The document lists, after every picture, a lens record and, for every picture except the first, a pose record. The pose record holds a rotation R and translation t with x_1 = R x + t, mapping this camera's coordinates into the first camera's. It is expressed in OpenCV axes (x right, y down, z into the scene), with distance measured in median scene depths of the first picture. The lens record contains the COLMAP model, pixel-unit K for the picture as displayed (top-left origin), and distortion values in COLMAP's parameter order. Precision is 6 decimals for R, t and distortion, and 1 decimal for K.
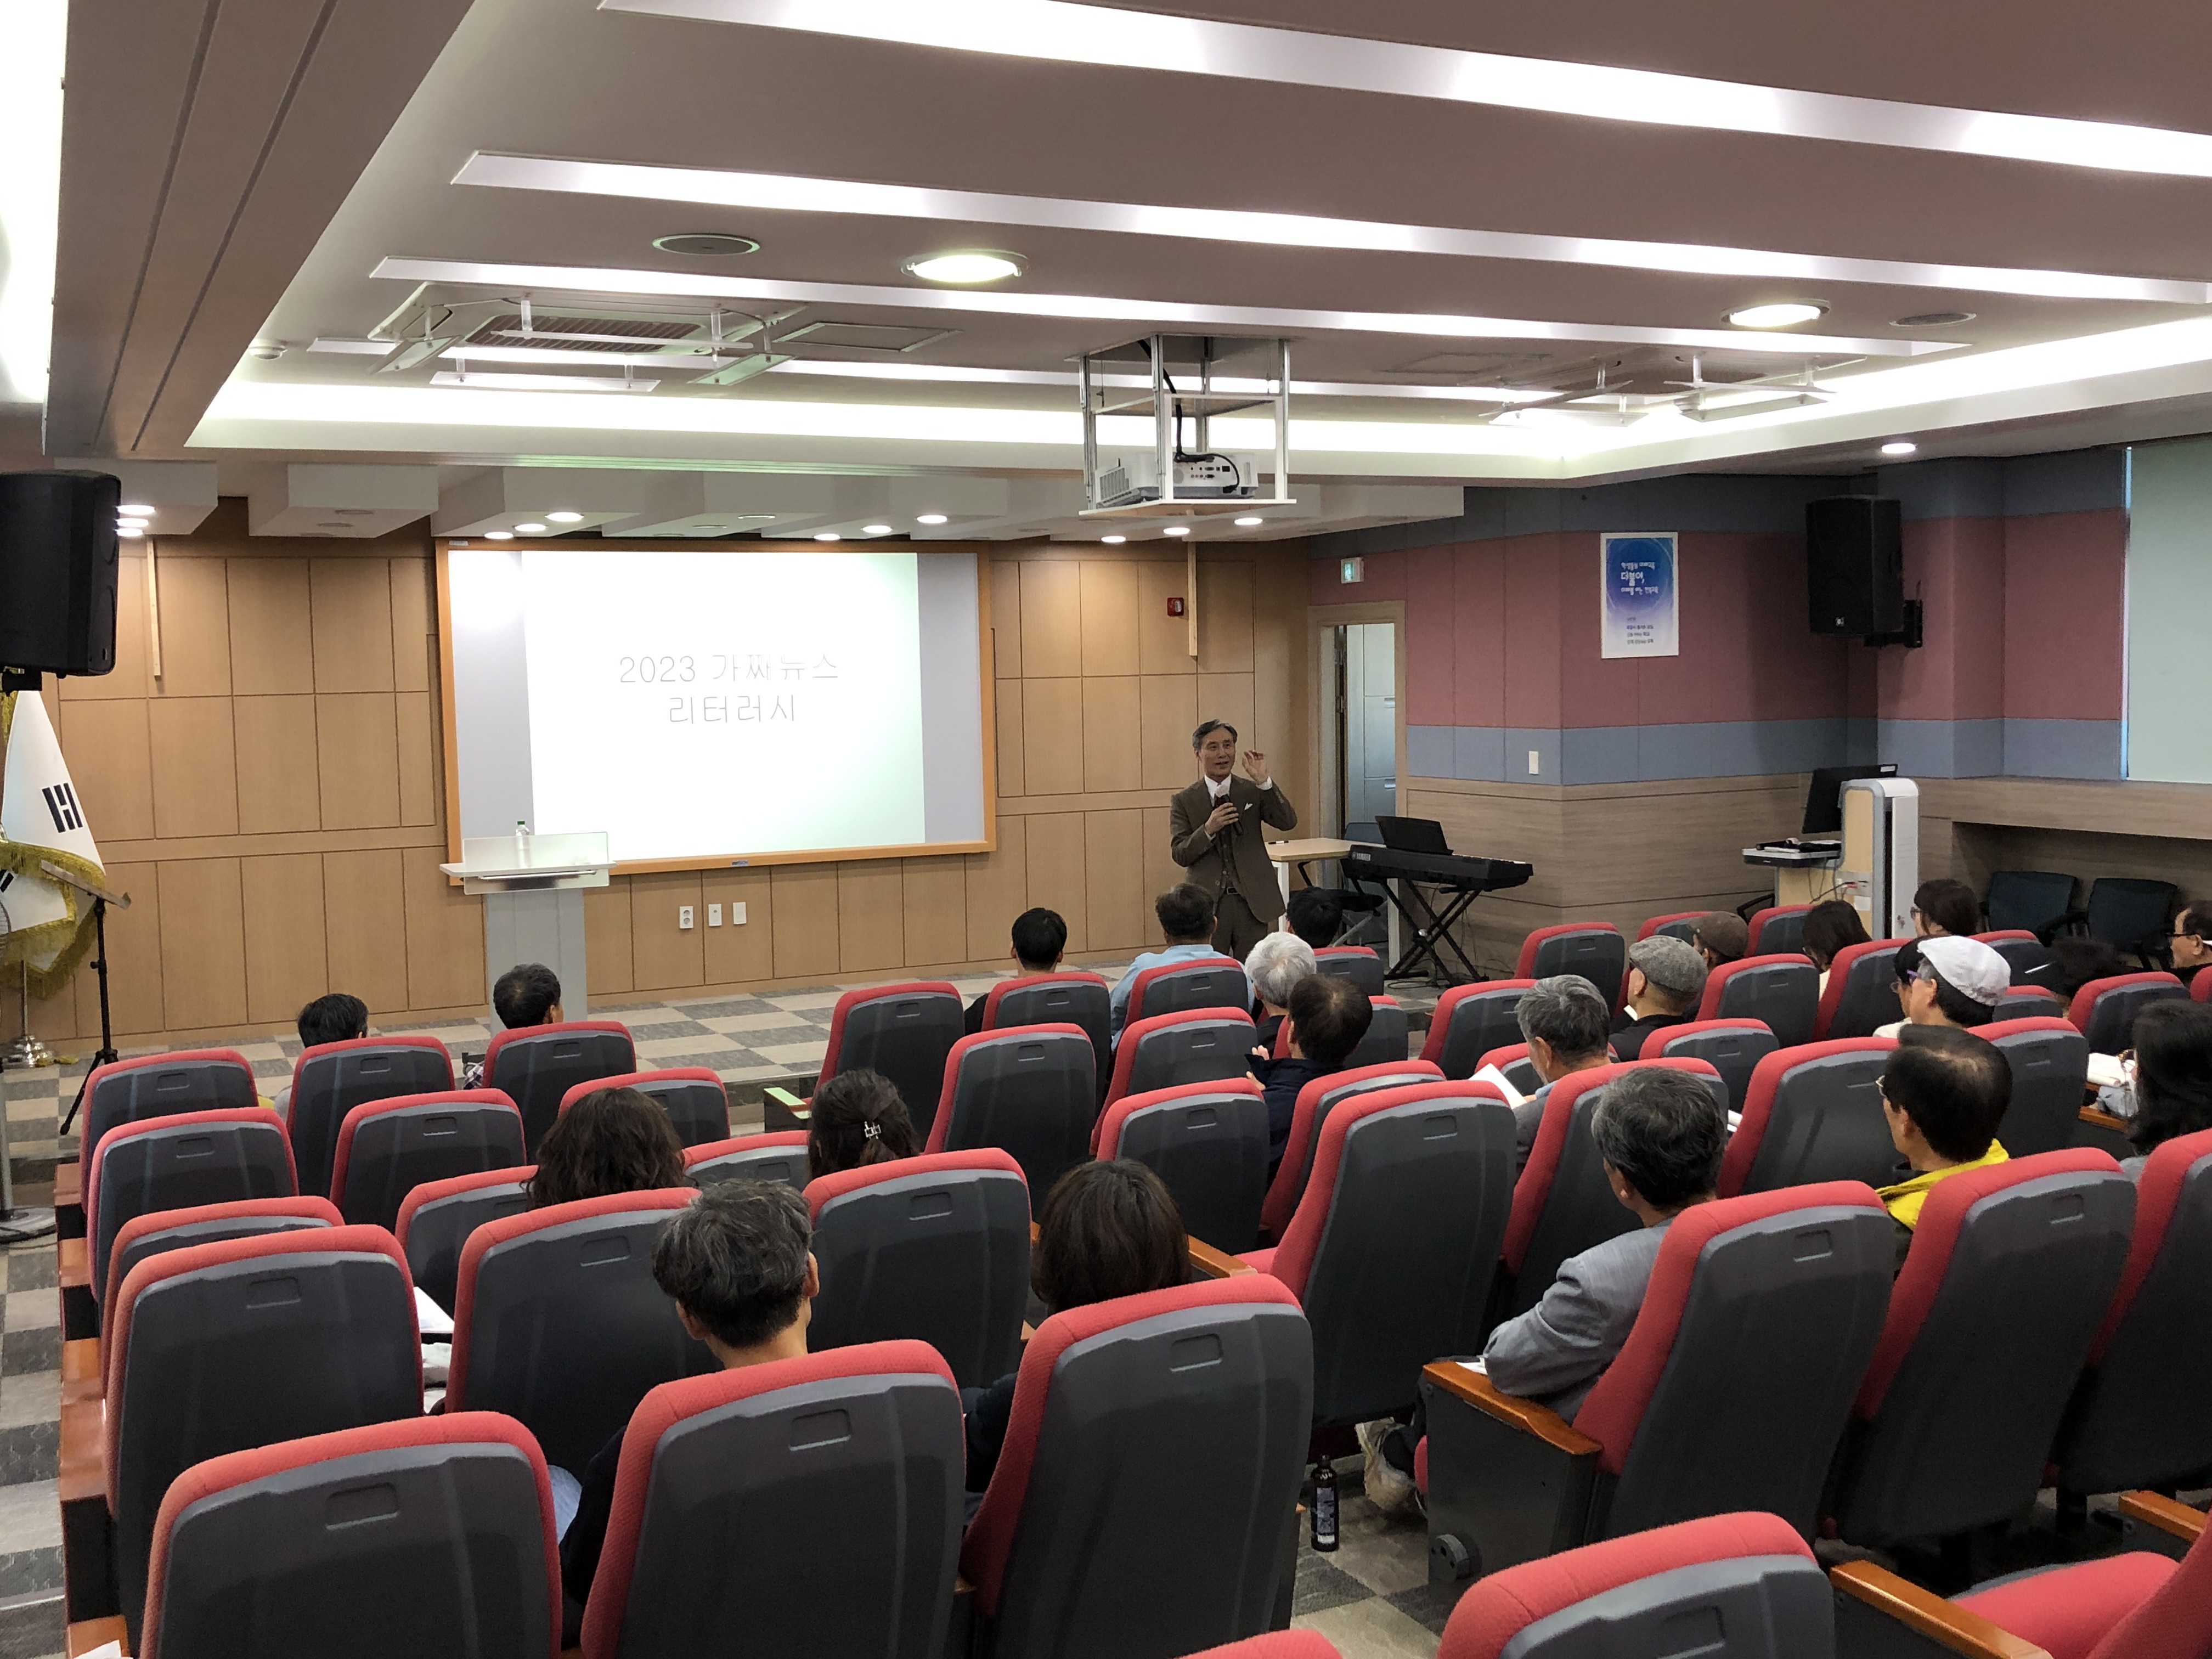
lens RADIAL K [[2192.8, 0, 1069.4], [0, 2192.8, 840.0], [0, 0, 1]] dist [0.078263, 0.000000]
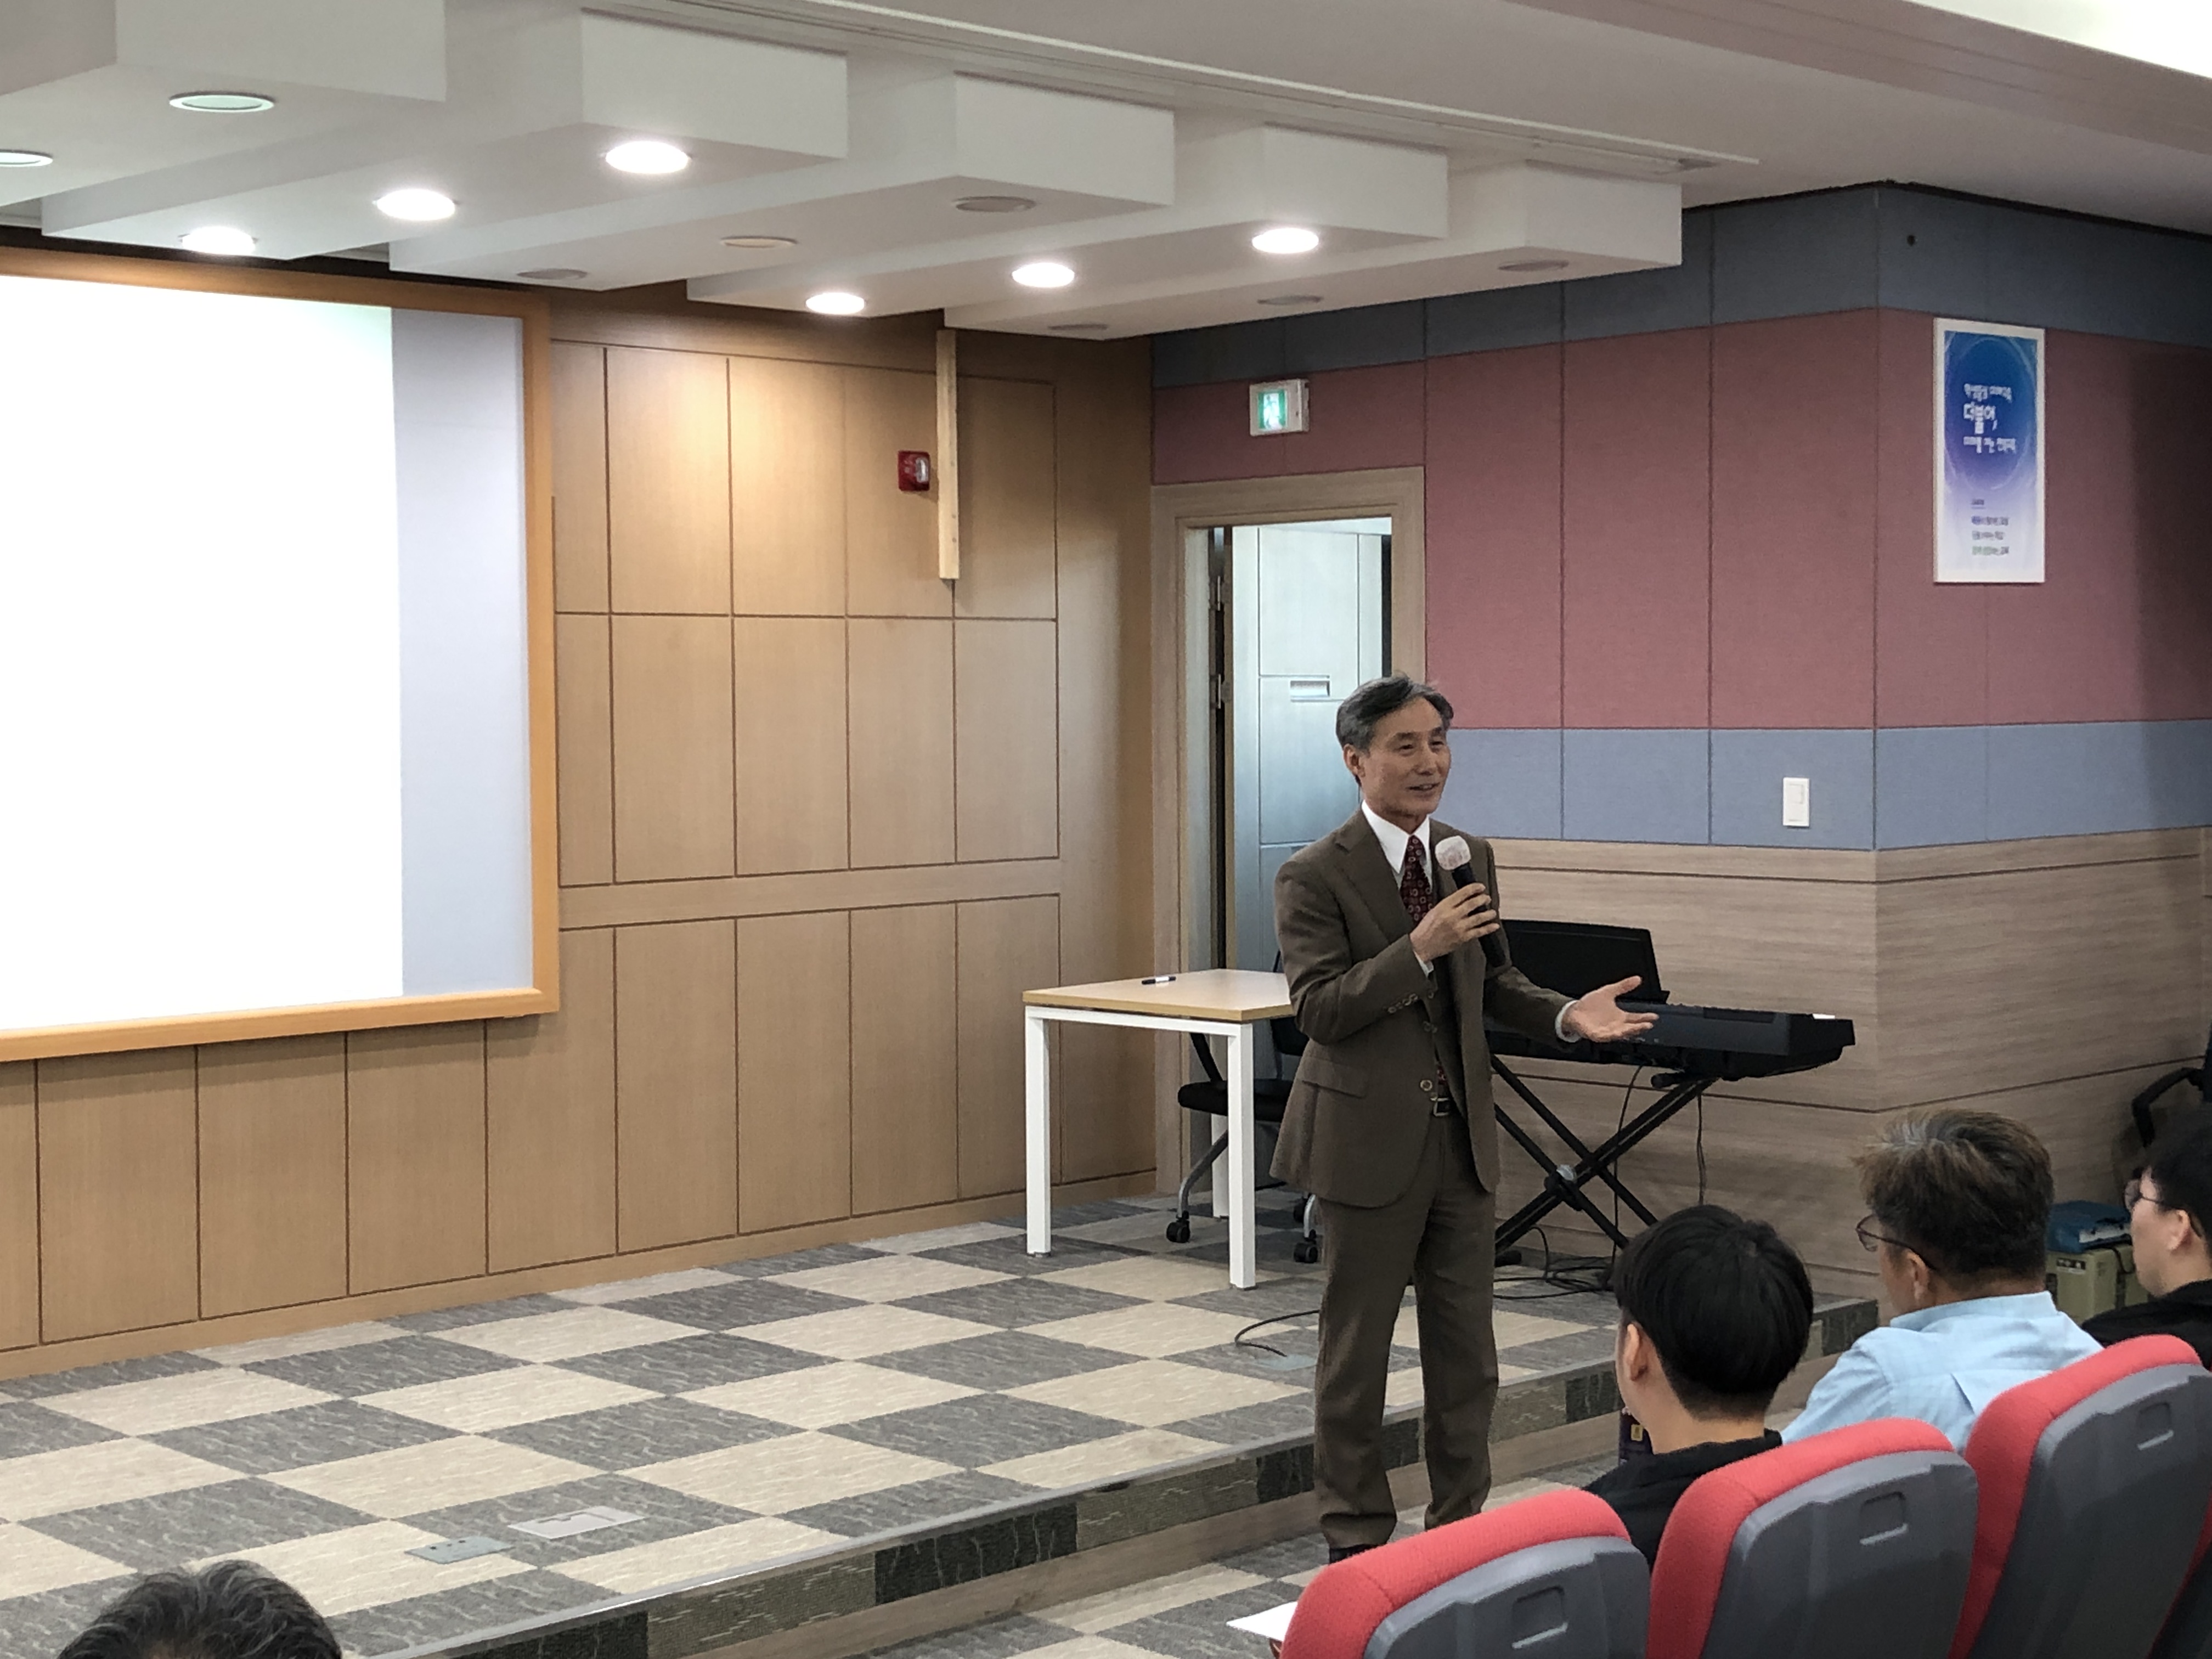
lens RADIAL K [[3229.2, 0, 1121.2], [0, 3229.2, 828.6], [0, 0, 1]] dist [0.055251, 0.000000]
pose [[0.945081, -0.001245, 0.326834, -0.147646], [0.015470, 0.999042, -0.040930, -0.003471], [-0.326470, 0.043738, 0.944195, 0.390996]]
